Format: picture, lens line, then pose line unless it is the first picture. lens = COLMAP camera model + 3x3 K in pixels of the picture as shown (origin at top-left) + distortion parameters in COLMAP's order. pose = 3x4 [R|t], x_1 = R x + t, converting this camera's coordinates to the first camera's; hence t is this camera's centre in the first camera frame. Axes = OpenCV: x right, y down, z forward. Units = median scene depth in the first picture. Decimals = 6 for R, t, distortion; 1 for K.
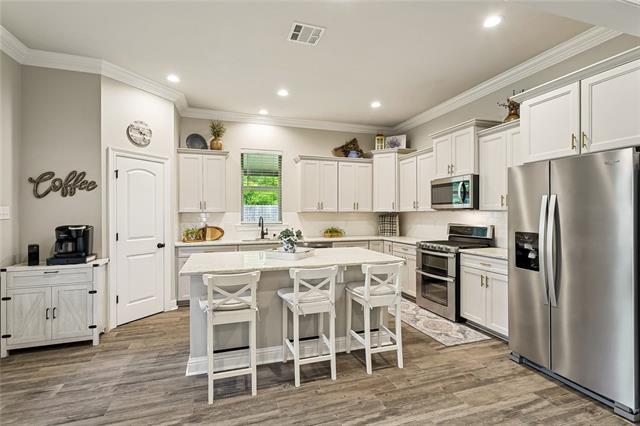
lens RADIAL K [[308.0, 0, 318.9], [0, 308.0, 214.2], [0, 0, 1]] dist [0.017400, 0.000112]
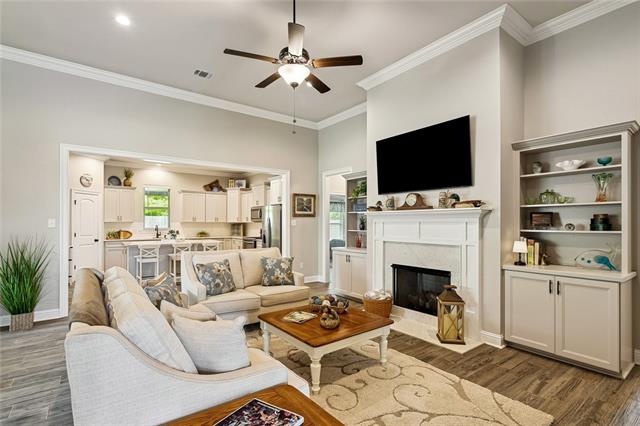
lens RADIAL K [[308.0, 0, 315.8], [0, 308.0, 221.8], [0, 0, 1]] dist [0.017400, 0.000112]
pose [[0.949963, 0.006279, 0.312299, 0.115354], [-0.003638, 0.999953, -0.009040, 0.002545], [-0.312341, 0.007452, 0.949941, -0.905107]]
